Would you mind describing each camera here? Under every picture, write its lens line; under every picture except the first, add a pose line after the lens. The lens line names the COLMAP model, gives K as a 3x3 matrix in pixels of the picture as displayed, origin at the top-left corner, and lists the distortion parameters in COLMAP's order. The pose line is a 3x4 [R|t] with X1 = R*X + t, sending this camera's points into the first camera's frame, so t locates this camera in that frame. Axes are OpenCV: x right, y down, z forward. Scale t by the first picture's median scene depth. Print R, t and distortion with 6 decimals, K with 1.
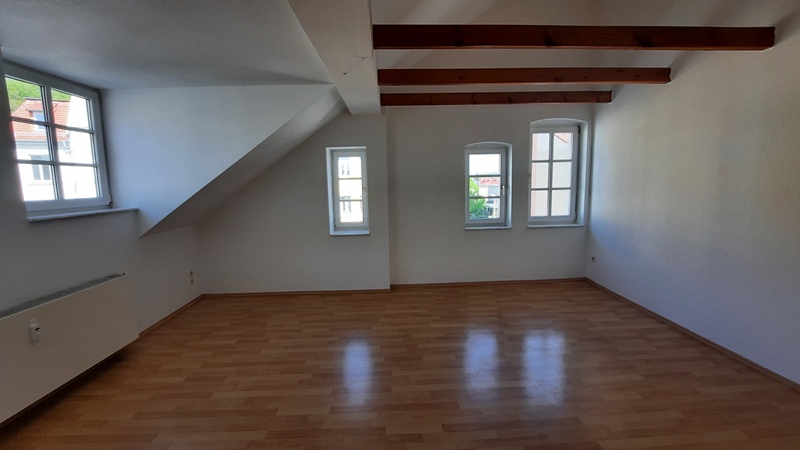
lens RADIAL K [[315.9, 0, 400.1], [0, 315.9, 214.9], [0, 0, 1]] dist [0.001157, -0.007074]
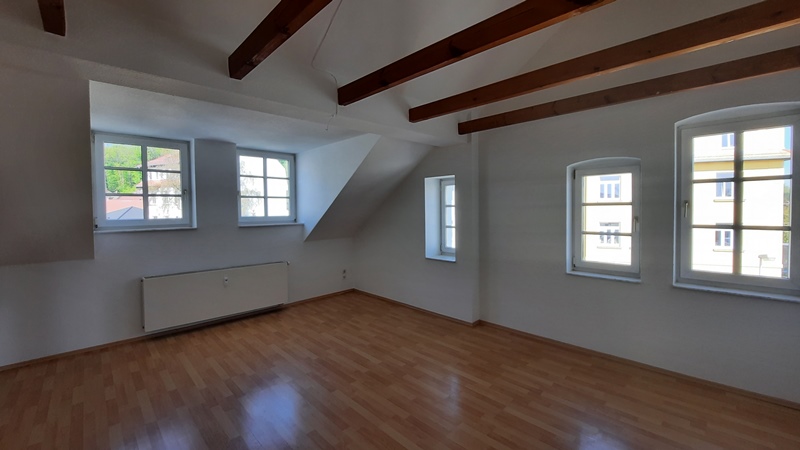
lens RADIAL K [[315.9, 0, 400.1], [0, 315.9, 214.9], [0, 0, 1]] dist [0.001157, -0.007074]
pose [[0.685949, 0.031216, -0.726980, 0.573012], [-0.085151, 0.995659, -0.037593, -0.038321], [0.722650, 0.087690, 0.685629, 0.199600]]
